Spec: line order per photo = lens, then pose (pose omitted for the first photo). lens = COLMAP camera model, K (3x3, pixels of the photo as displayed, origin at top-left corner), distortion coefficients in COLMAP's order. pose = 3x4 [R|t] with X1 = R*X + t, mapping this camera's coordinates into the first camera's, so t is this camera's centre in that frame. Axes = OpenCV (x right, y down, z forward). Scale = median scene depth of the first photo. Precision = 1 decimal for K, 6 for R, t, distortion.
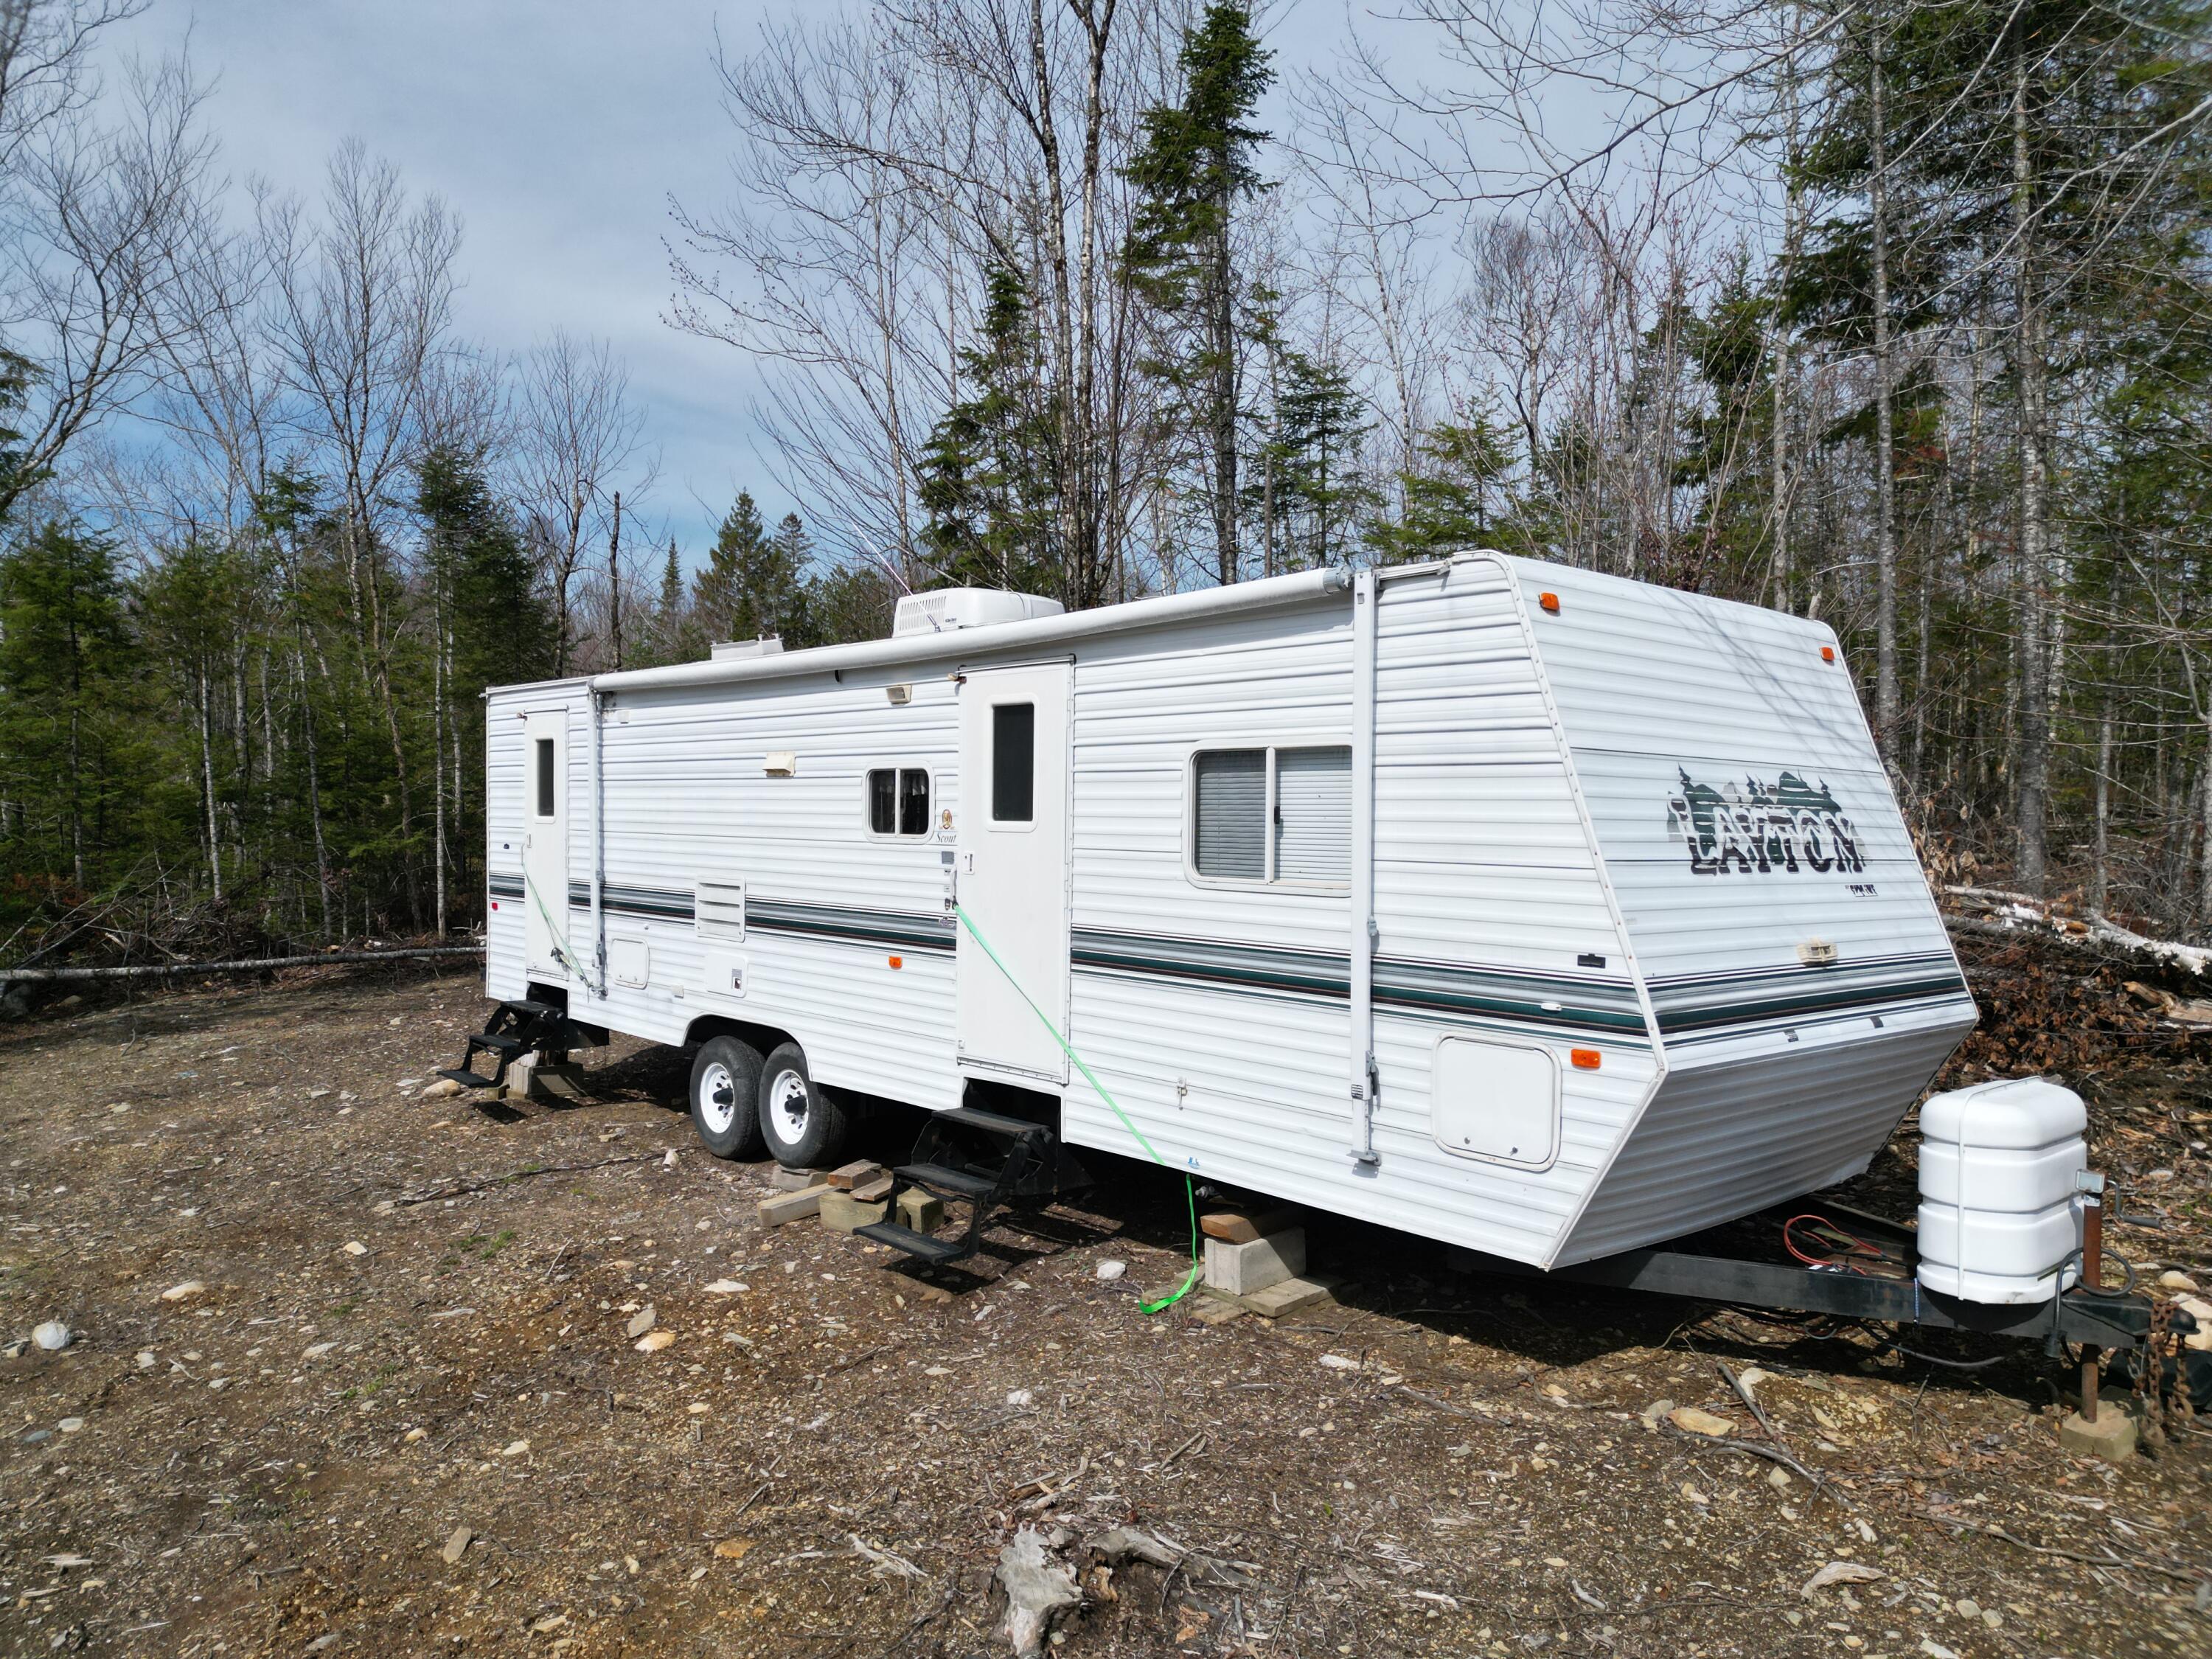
lens RADIAL K [[1524.5, 0, 1109.9], [0, 1524.5, 825.4], [0, 0, 1]] dist [0.094465, -0.095759]
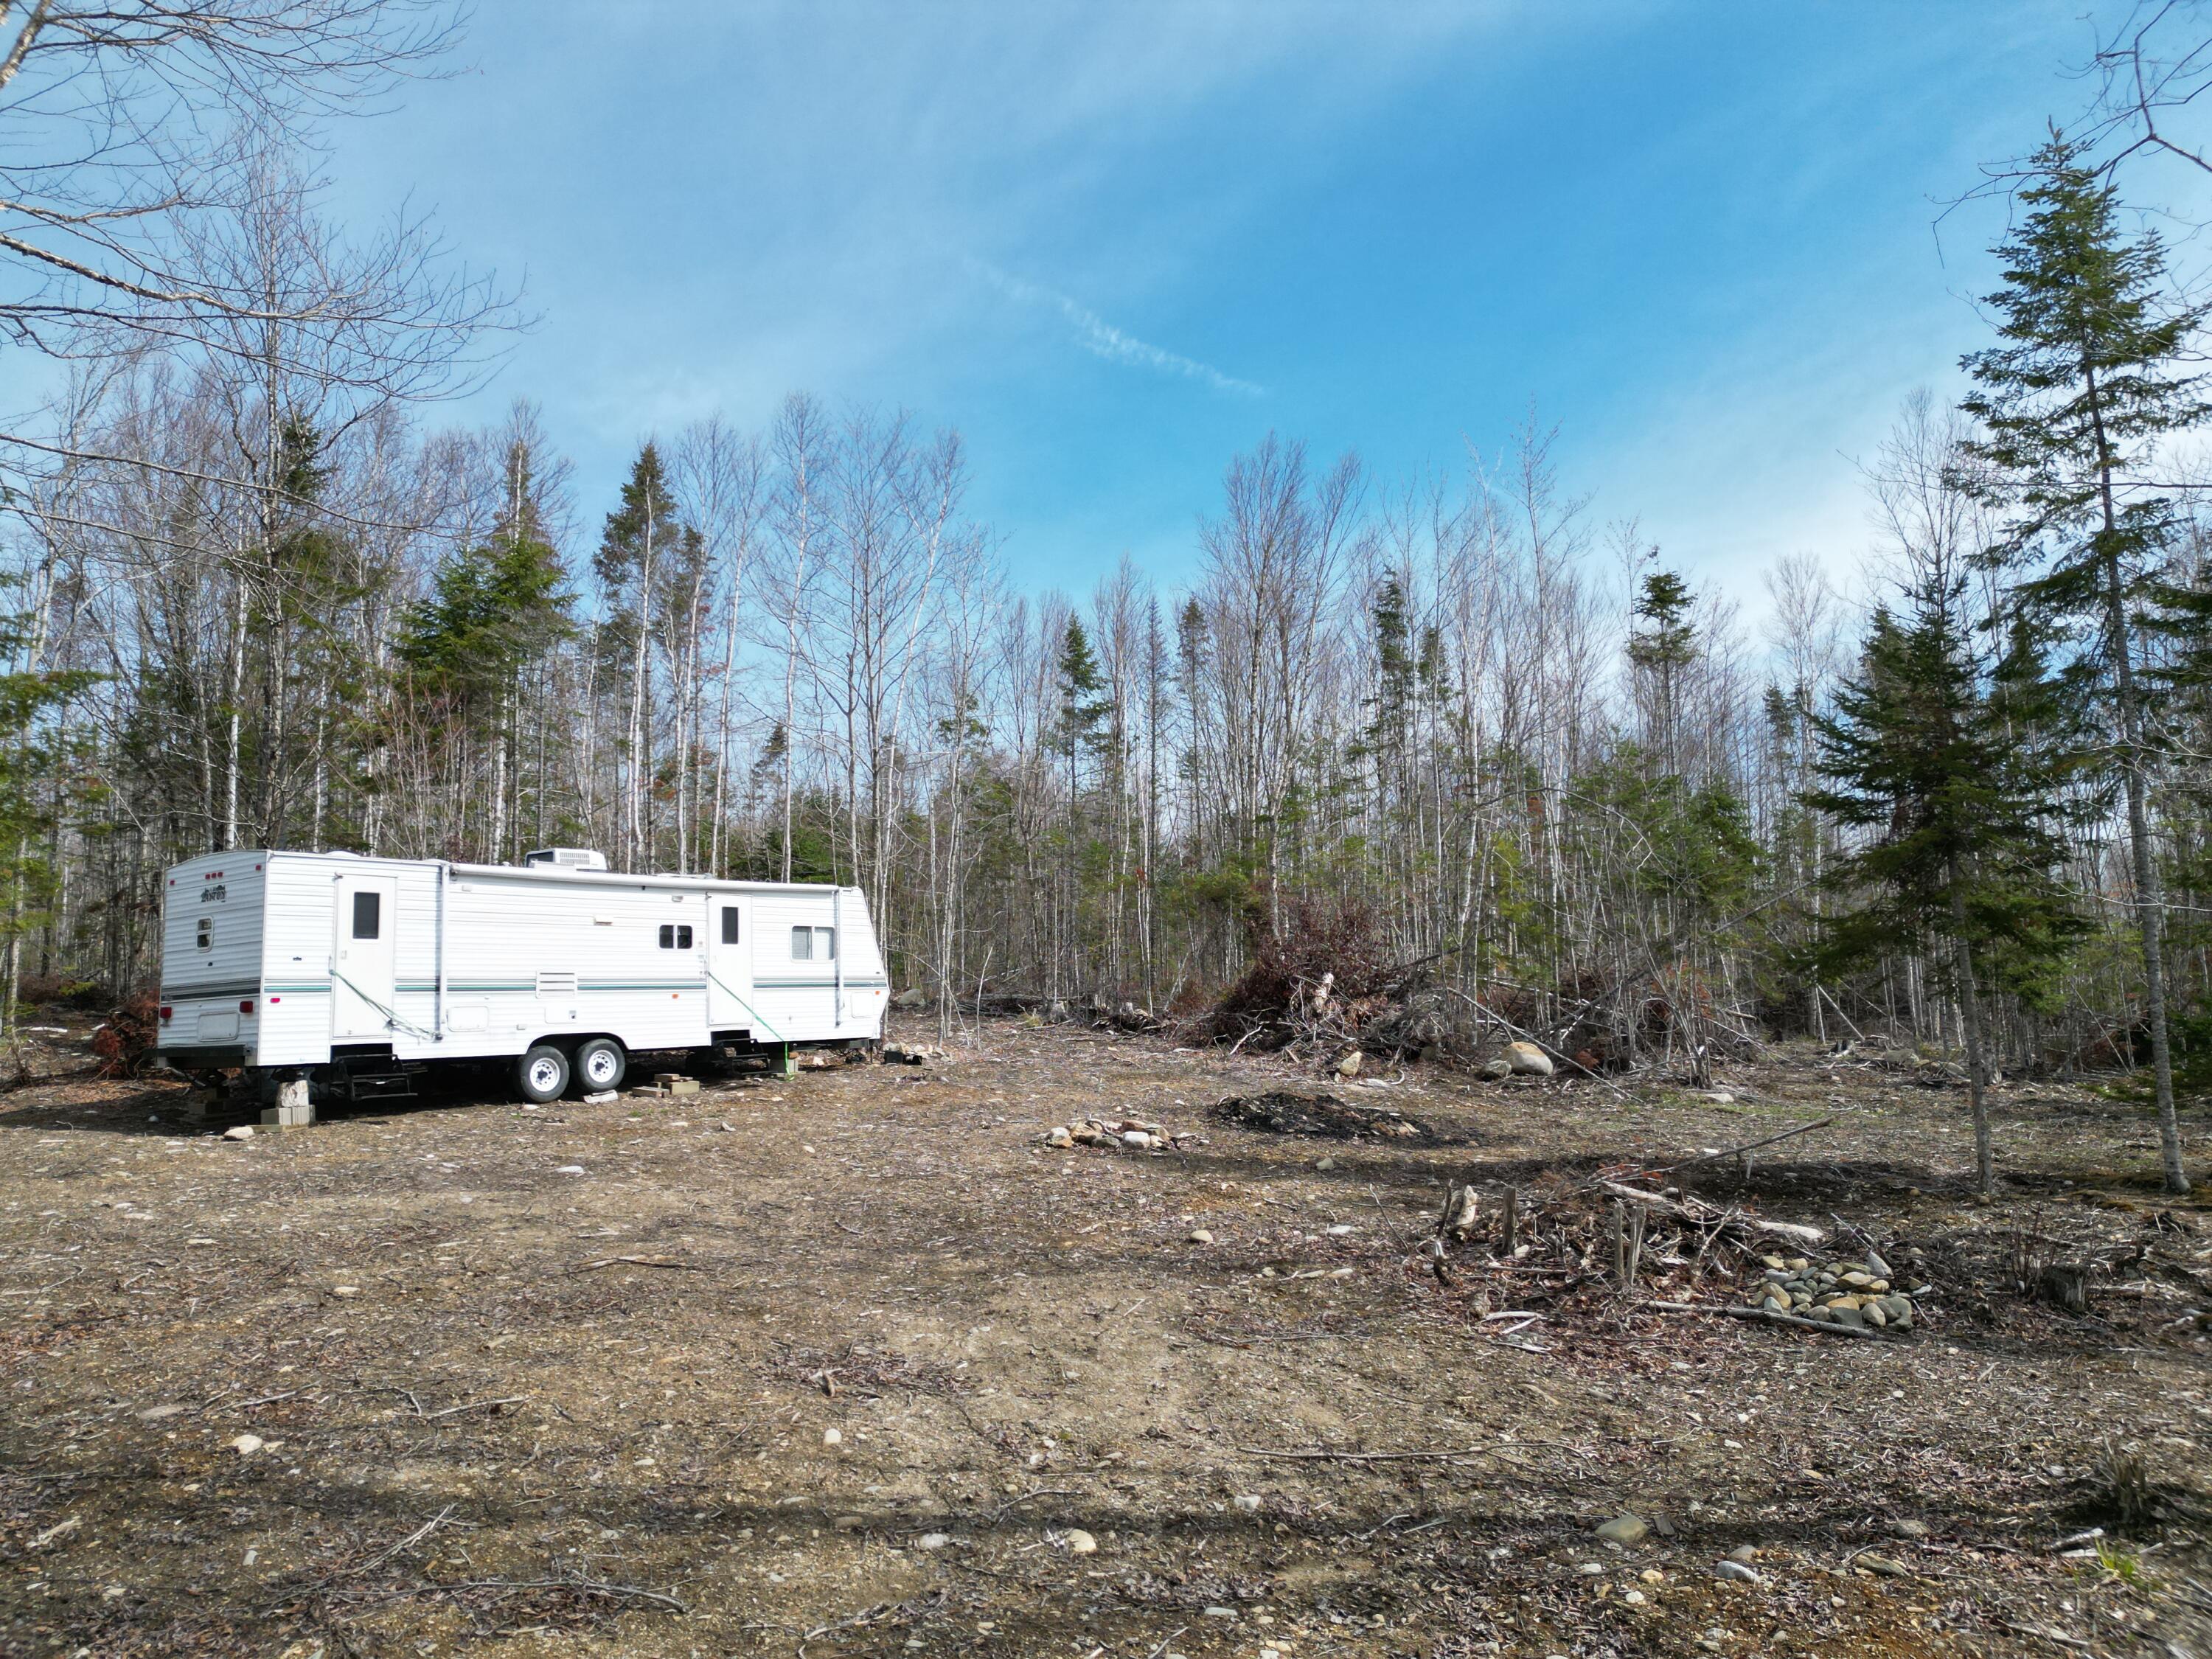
lens RADIAL K [[1542.3, 0, 1106.0], [0, 1542.3, 829.5], [0, 0, 1]] dist [0.133472, -0.202177]
pose [[-0.193702, 0.113323, 0.974493, -3.150085], [0.038441, 0.993420, -0.107883, 0.128798], [-0.980307, 0.016563, -0.196784, 0.820136]]
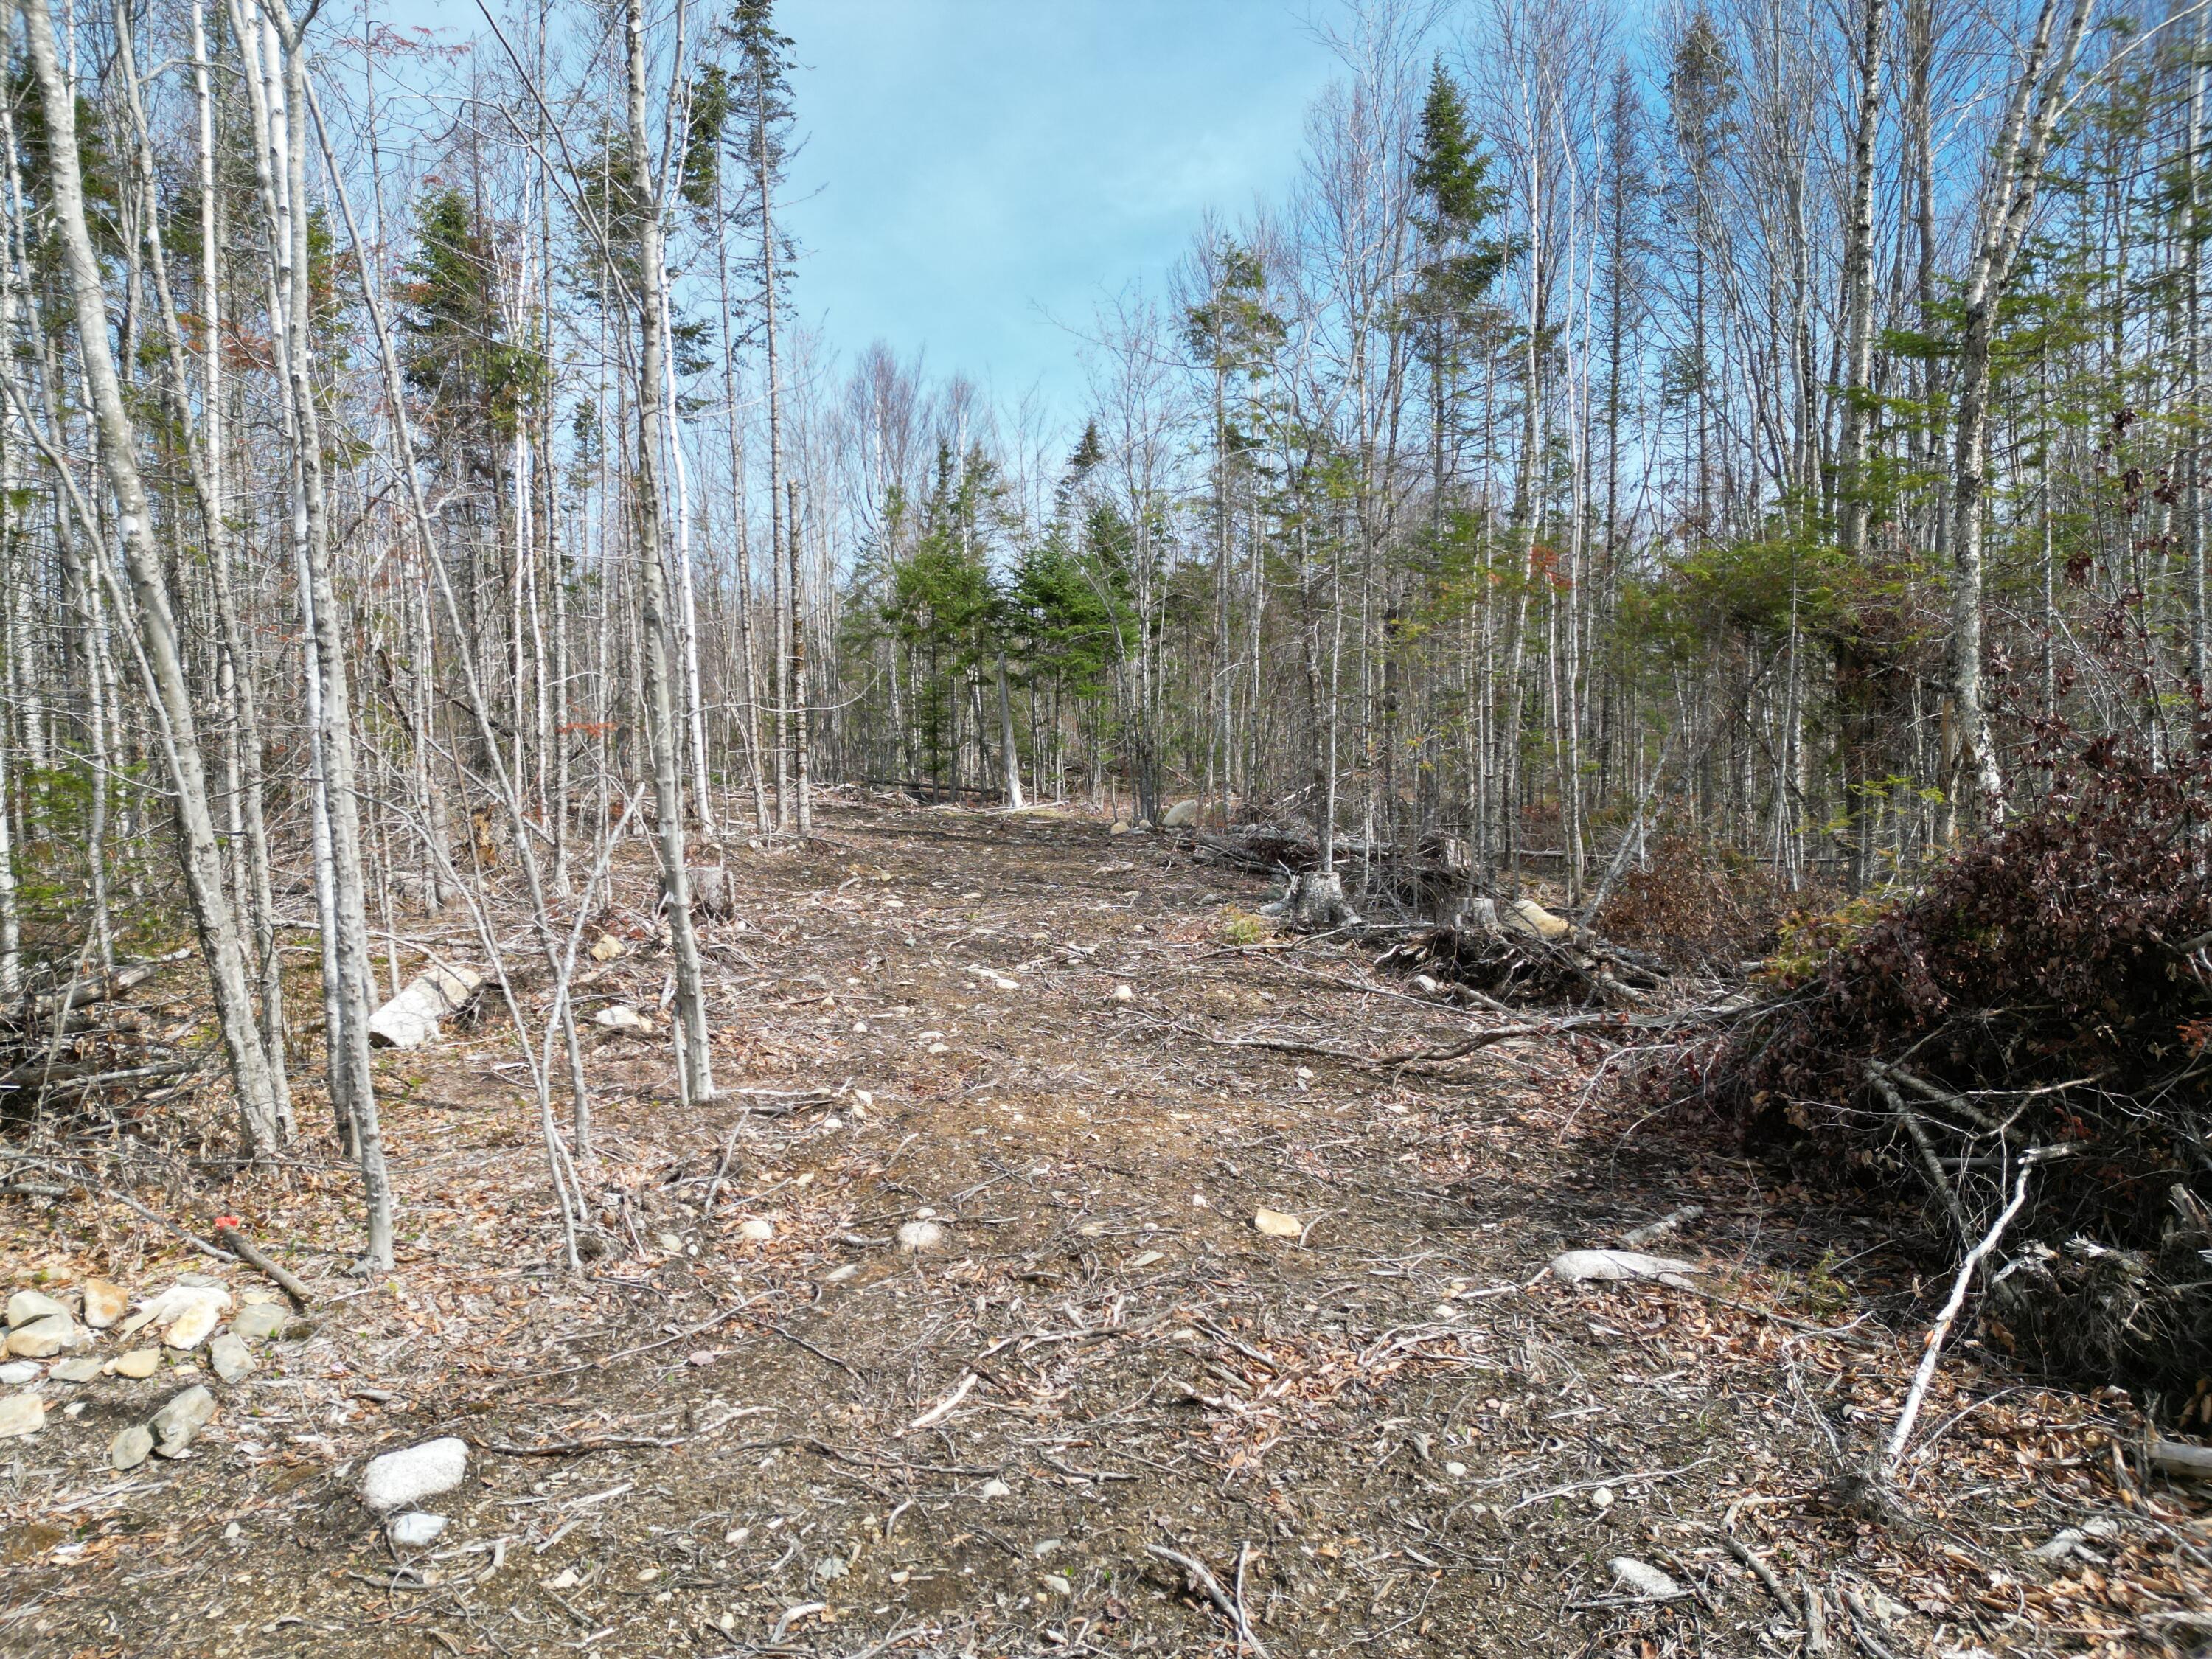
lens RADIAL K [[1484.1, 0, 1103.0], [0, 1484.1, 876.1], [0, 0, 1]] dist [0.000233, -0.039463]
pose [[0.124370, -0.066878, 0.989980, 0.214367], [0.032969, 0.997454, 0.063241, -0.031905], [-0.991688, 0.024774, 0.126258, -0.082718]]
